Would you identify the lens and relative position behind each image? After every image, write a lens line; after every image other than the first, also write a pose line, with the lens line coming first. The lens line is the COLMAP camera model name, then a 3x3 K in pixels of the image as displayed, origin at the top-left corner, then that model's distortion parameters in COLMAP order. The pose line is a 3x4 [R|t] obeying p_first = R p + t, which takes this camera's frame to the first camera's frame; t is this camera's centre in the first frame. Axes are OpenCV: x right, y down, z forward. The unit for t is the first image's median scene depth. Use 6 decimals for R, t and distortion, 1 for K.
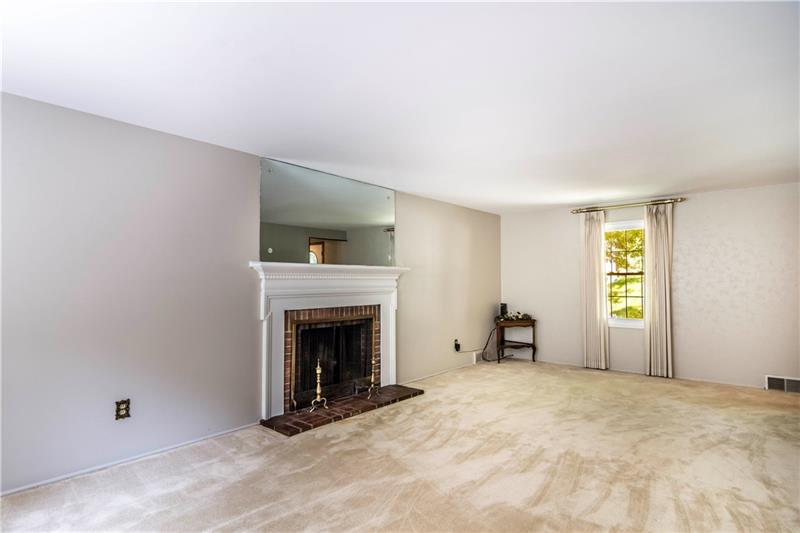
lens RADIAL K [[428.7, 0, 398.2], [0, 428.7, 259.3], [0, 0, 1]] dist [-0.001936, -0.000074]
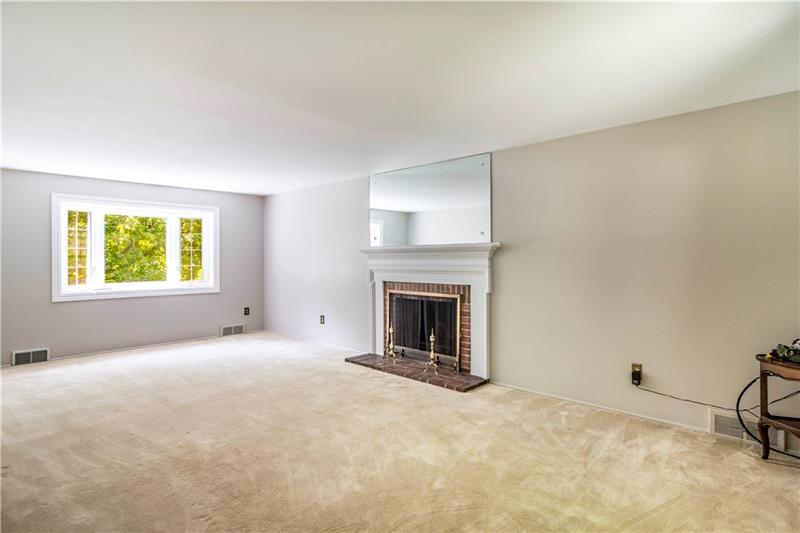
lens RADIAL K [[428.7, 0, 398.2], [0, 428.7, 259.3], [0, 0, 1]] dist [-0.001936, -0.000074]
pose [[-0.045958, -0.005799, -0.998927, 0.898426], [0.045186, 0.998948, -0.007878, 0.051376], [0.997921, -0.045500, -0.045648, 0.910153]]
